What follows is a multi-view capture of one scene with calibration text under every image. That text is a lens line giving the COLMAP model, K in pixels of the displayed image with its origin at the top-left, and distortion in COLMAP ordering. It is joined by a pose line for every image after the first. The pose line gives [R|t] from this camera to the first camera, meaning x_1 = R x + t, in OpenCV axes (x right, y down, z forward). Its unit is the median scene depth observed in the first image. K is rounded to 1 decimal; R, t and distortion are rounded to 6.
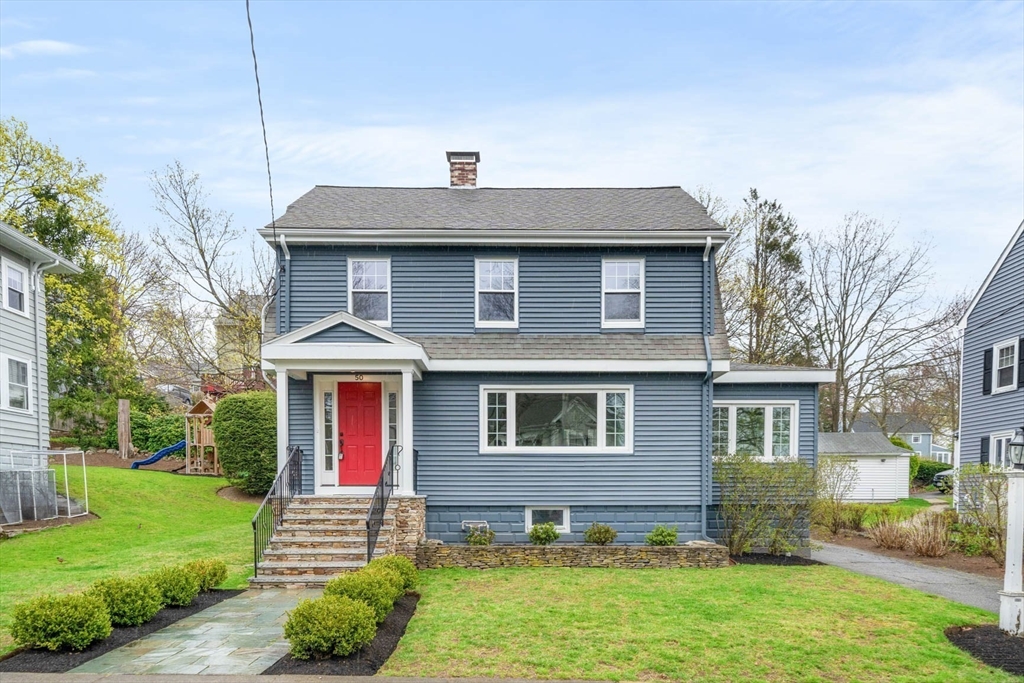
lens RADIAL K [[645.0, 0, 513.4], [0, 645.0, 522.0], [0, 0, 1]] dist [-0.001425, -0.000386]
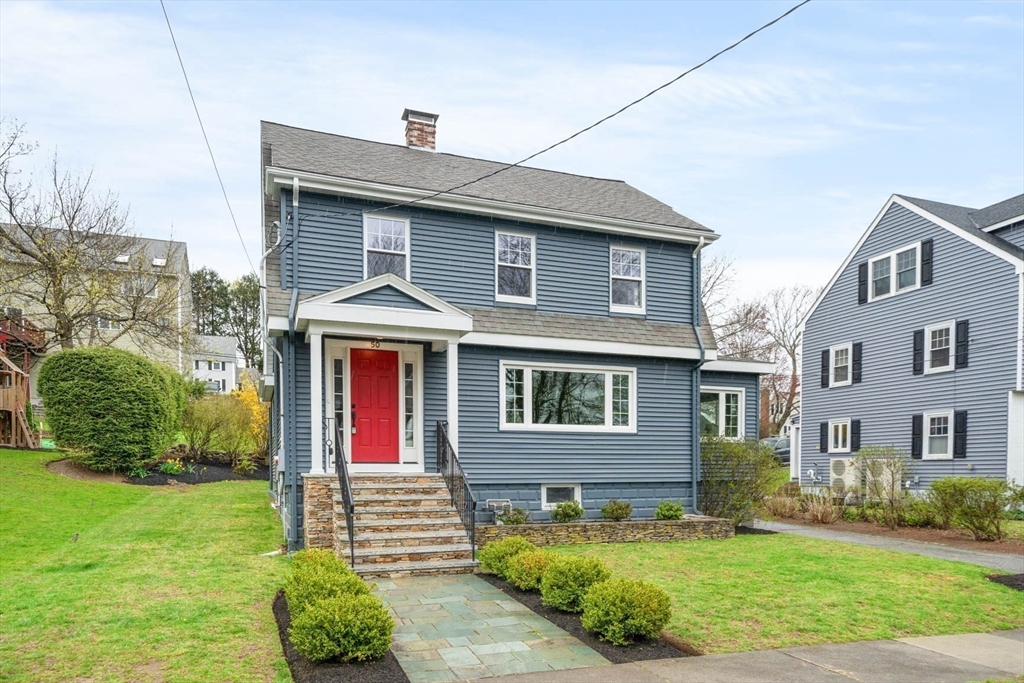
lens RADIAL K [[663.4, 0, 508.9], [0, 663.4, 492.1], [0, 0, 1]] dist [-0.000108, -0.000599]
pose [[0.941943, -0.012264, 0.335549, -0.376039], [0.015151, 0.999867, -0.005986, -0.006362], [-0.335431, 0.010723, 0.942004, 0.051850]]
